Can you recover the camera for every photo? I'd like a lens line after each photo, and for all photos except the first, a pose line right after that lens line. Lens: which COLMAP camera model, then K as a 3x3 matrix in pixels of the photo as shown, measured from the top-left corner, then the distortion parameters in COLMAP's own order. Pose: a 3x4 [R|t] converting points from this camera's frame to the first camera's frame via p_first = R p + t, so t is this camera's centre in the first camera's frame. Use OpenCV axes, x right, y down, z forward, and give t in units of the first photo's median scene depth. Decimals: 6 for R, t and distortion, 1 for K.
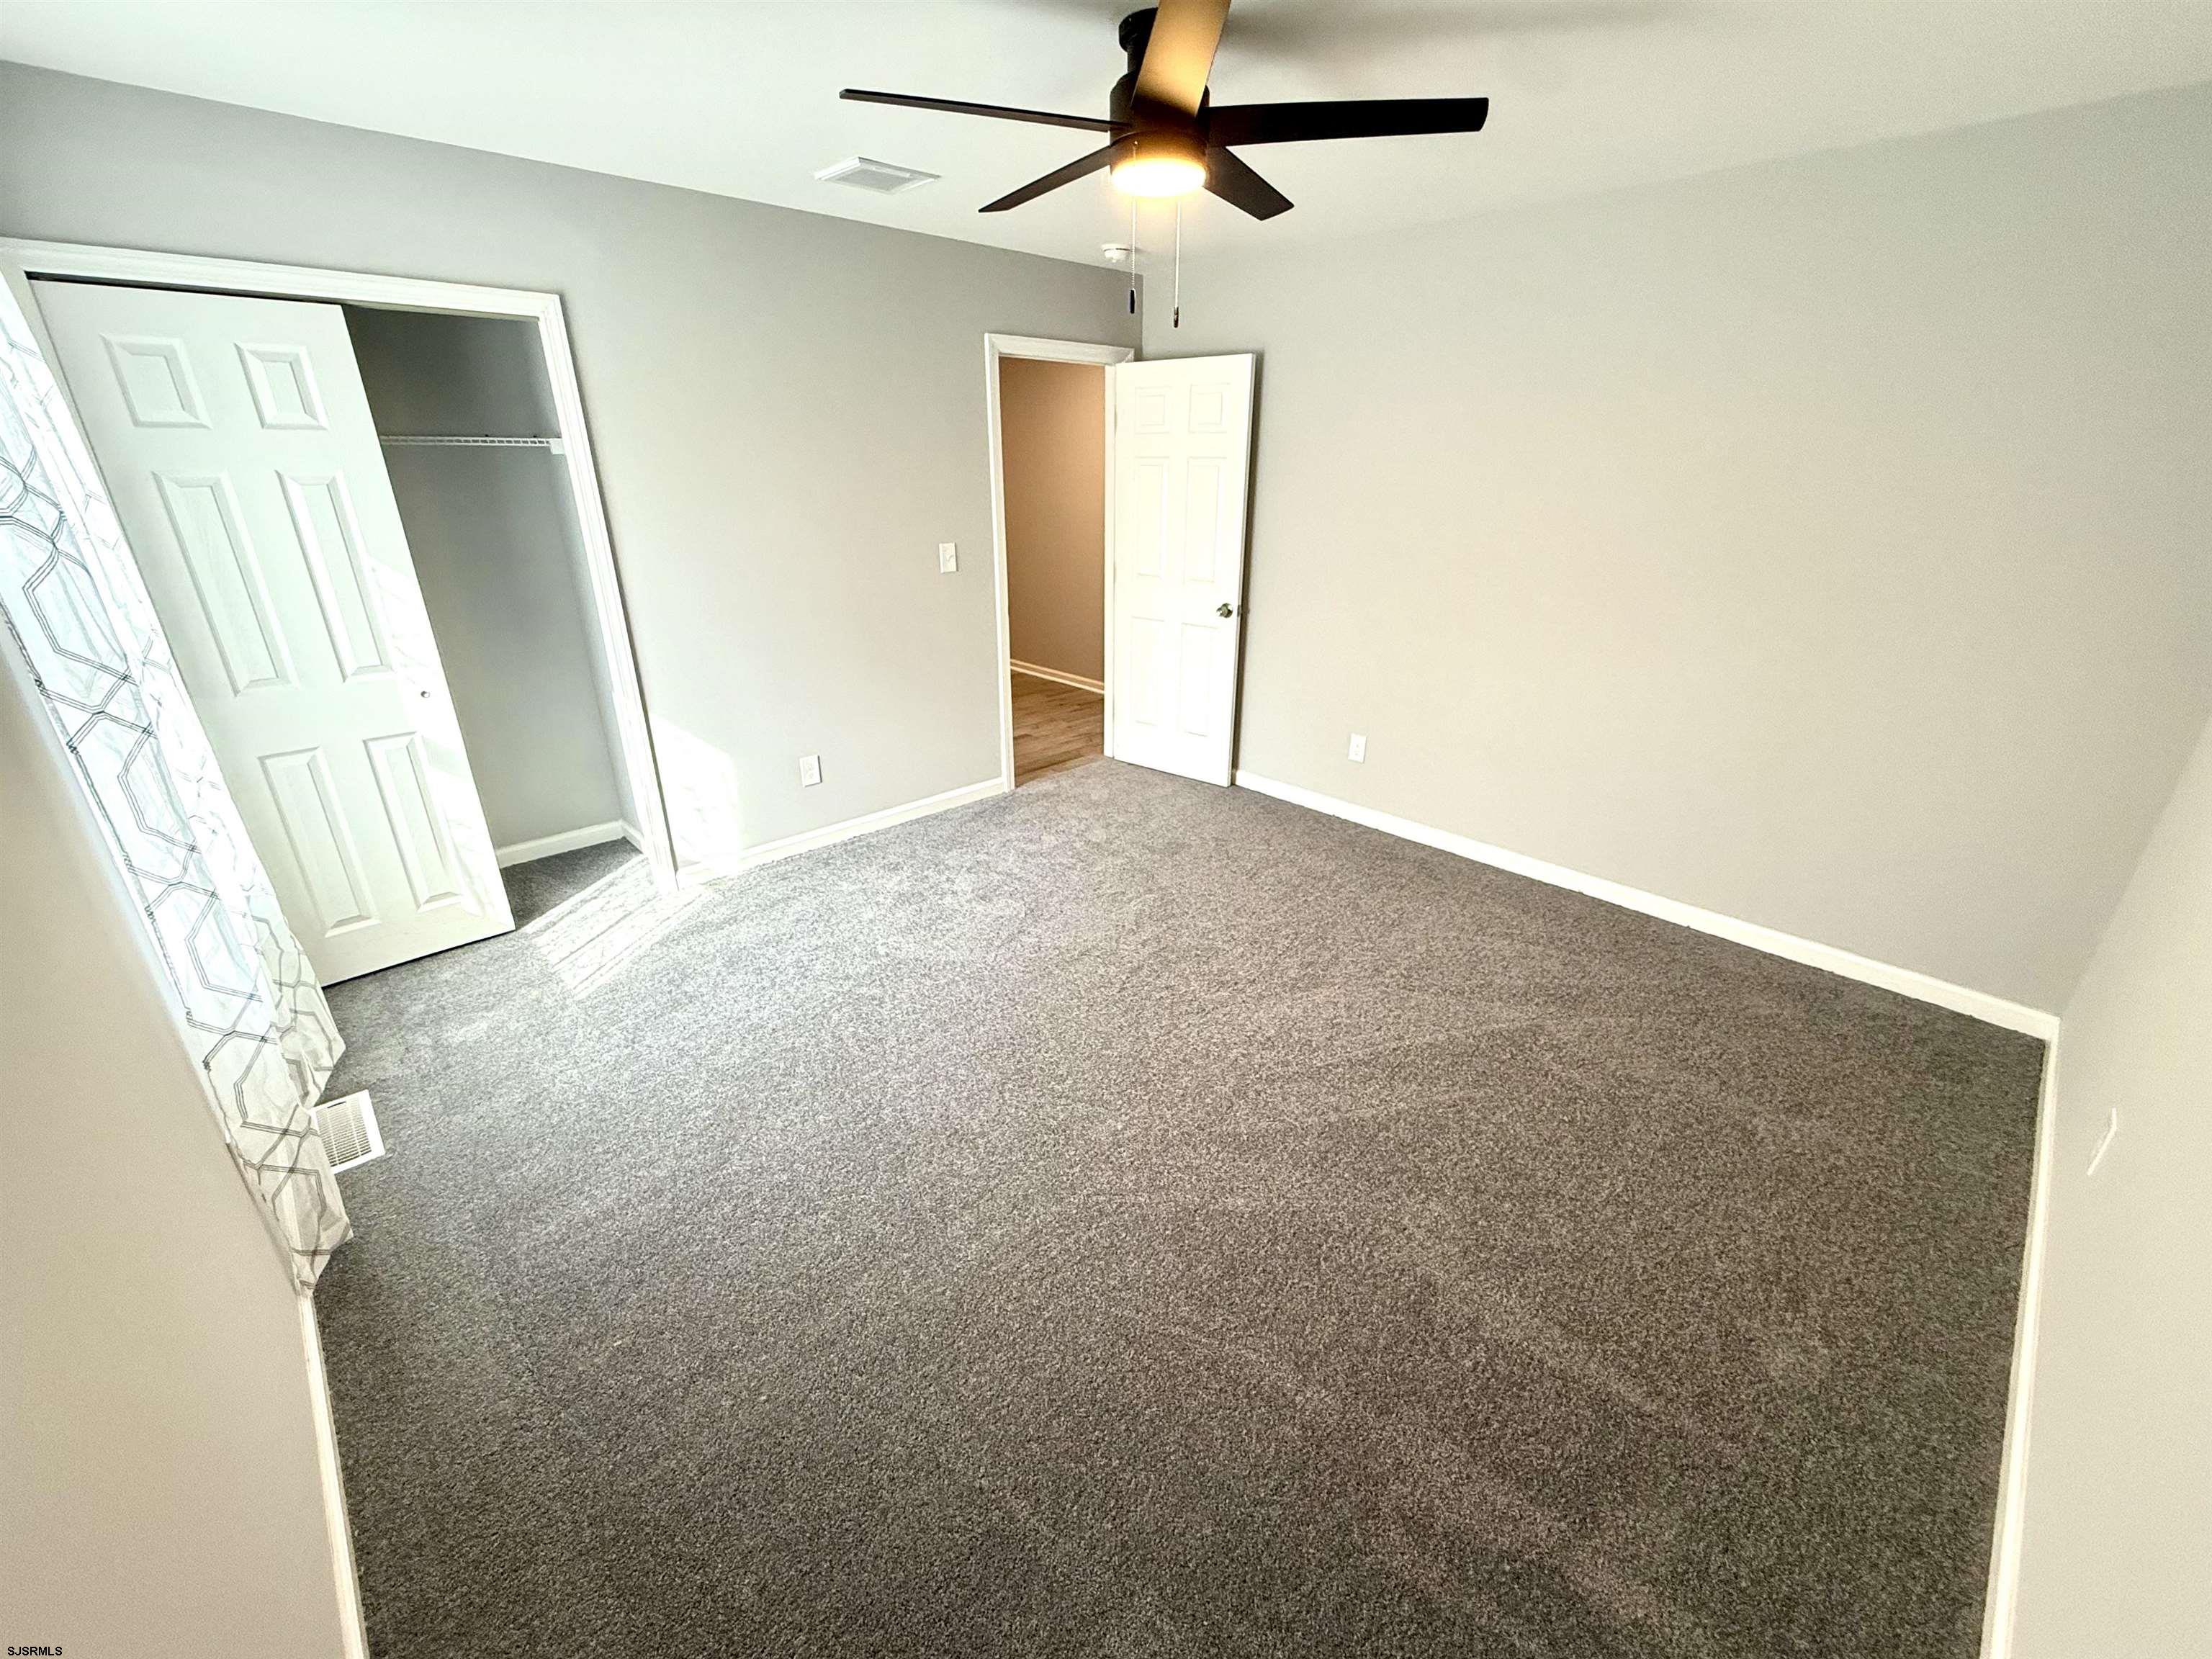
lens RADIAL K [[894.9, 0, 1106.0], [0, 894.9, 829.5], [0, 0, 1]] dist [0.001330, 0.000387]
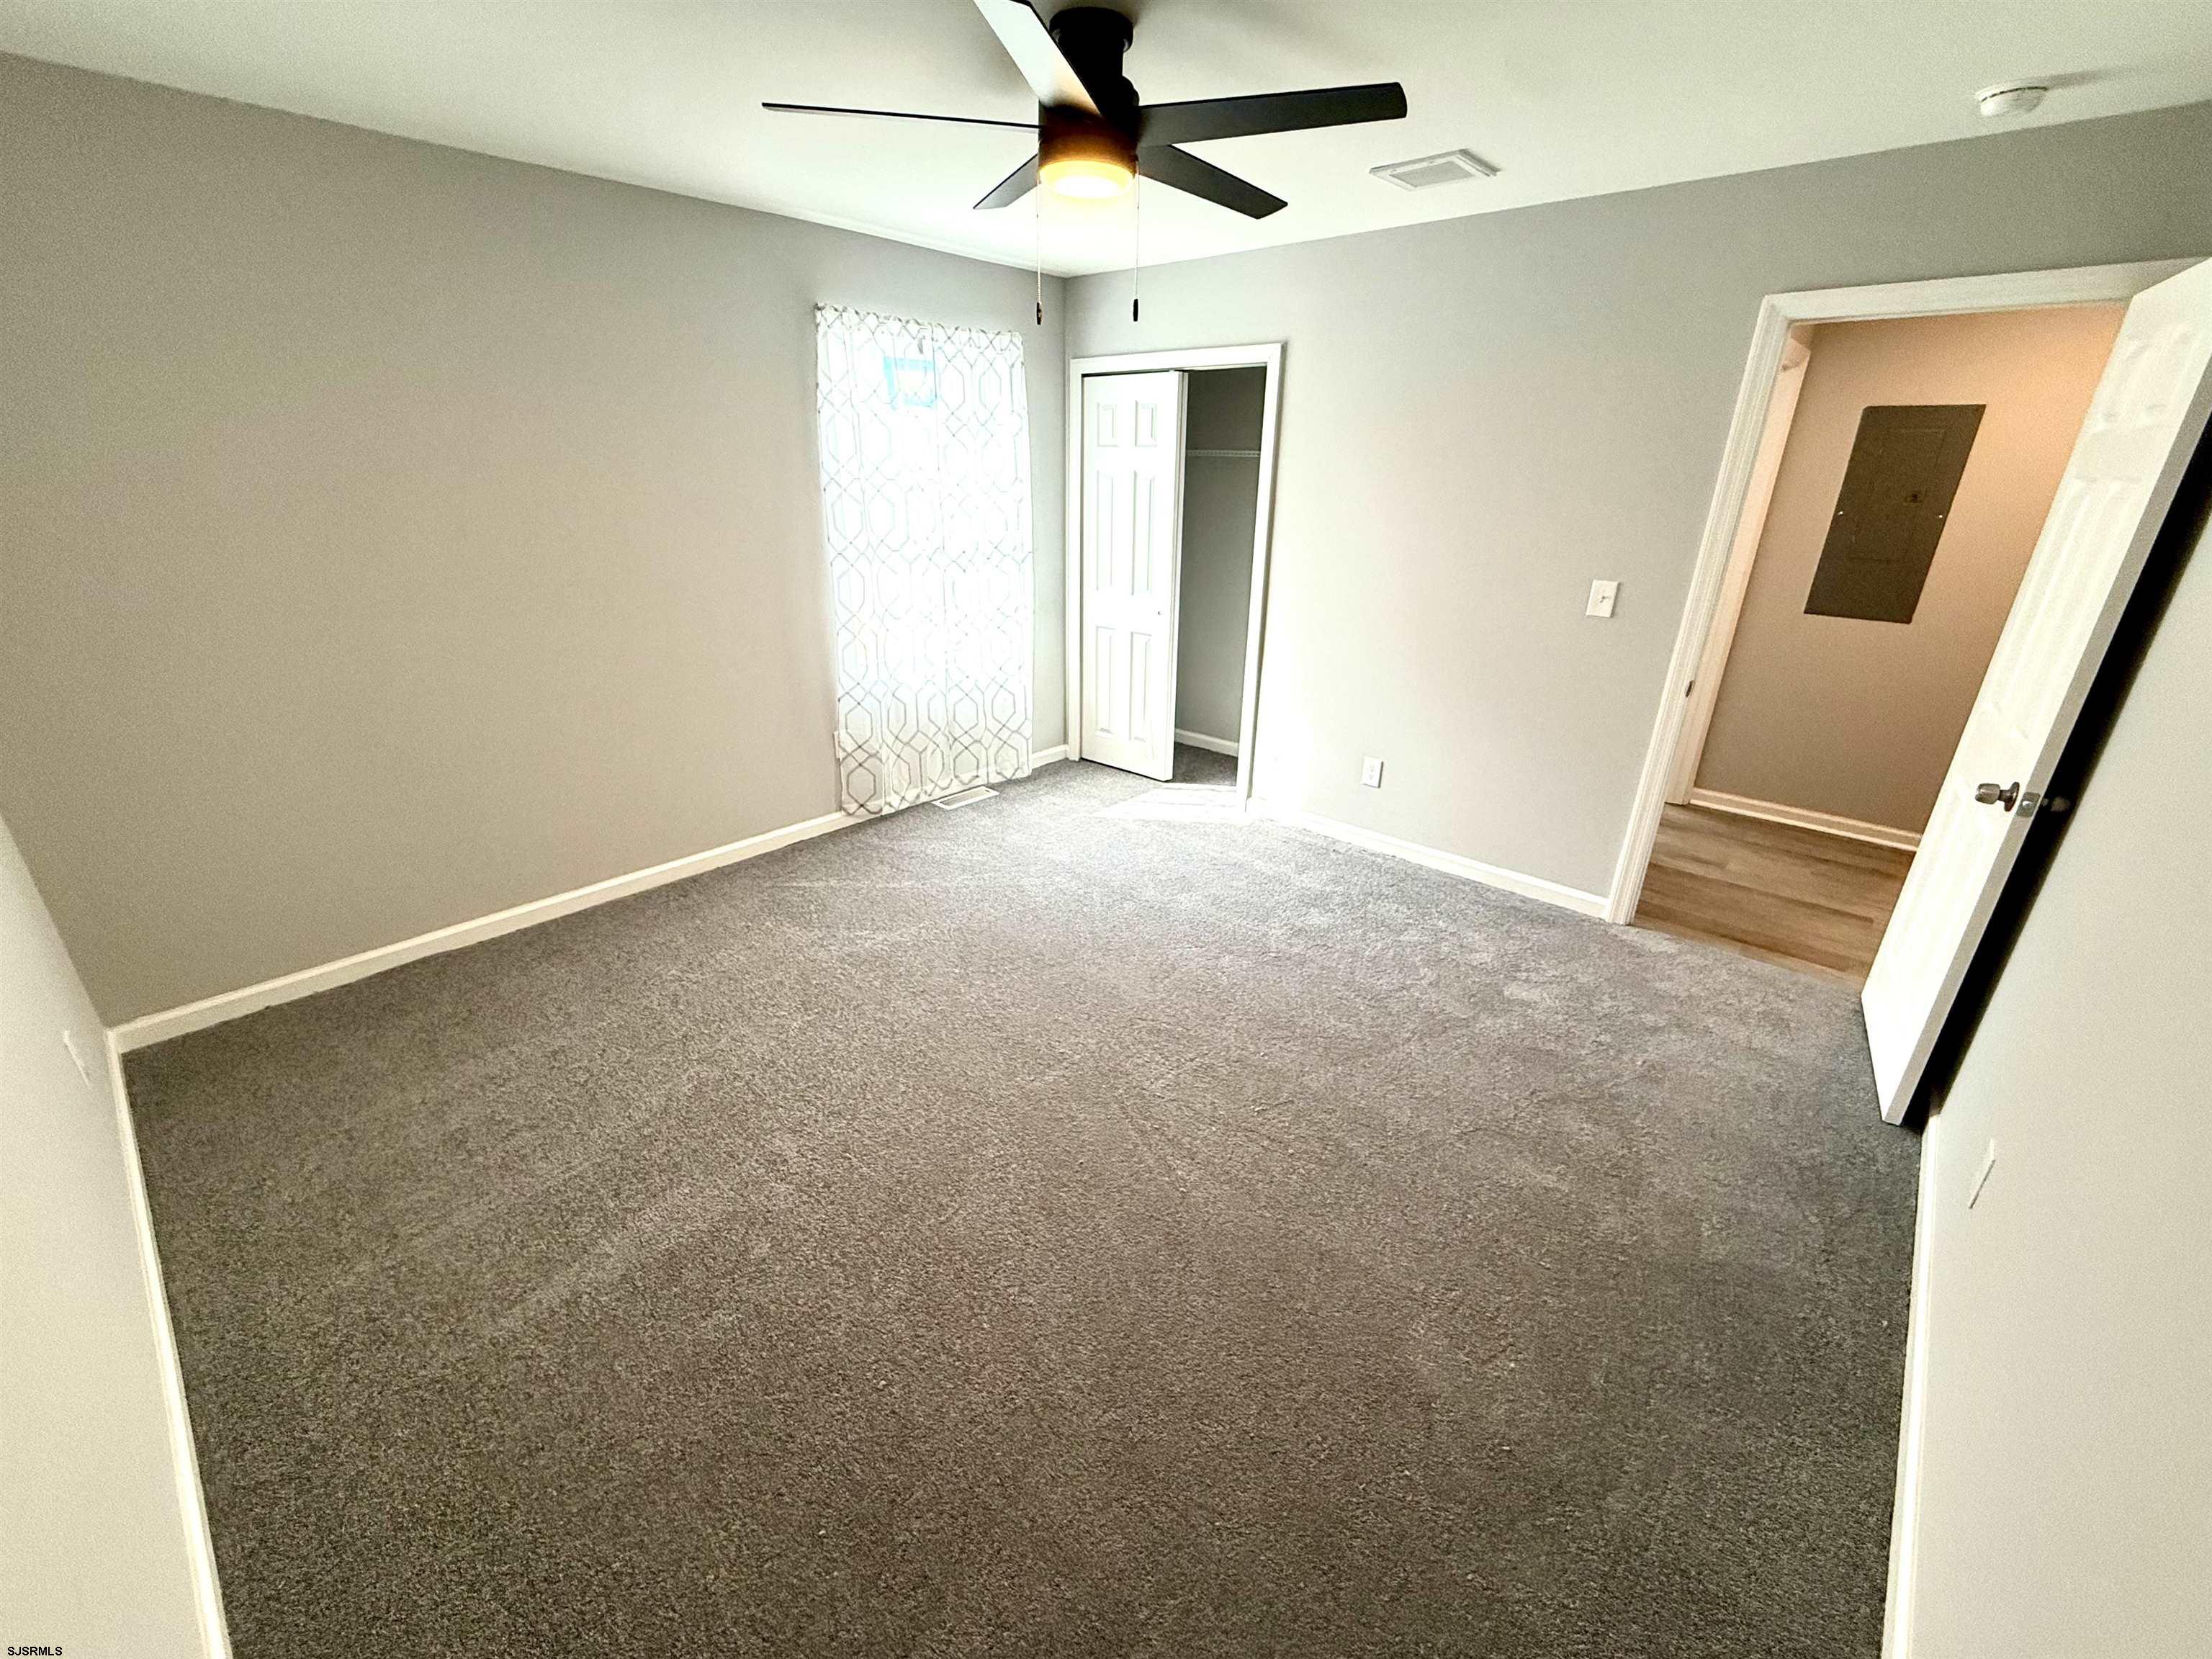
lens RADIAL K [[894.9, 0, 1106.0], [0, 894.9, 829.5], [0, 0, 1]] dist [0.001330, 0.000387]
pose [[0.073900, 0.382286, -0.921084, 0.708994], [-0.392938, 0.860055, 0.325430, -0.255627], [0.916591, 0.337880, 0.213773, 0.598240]]
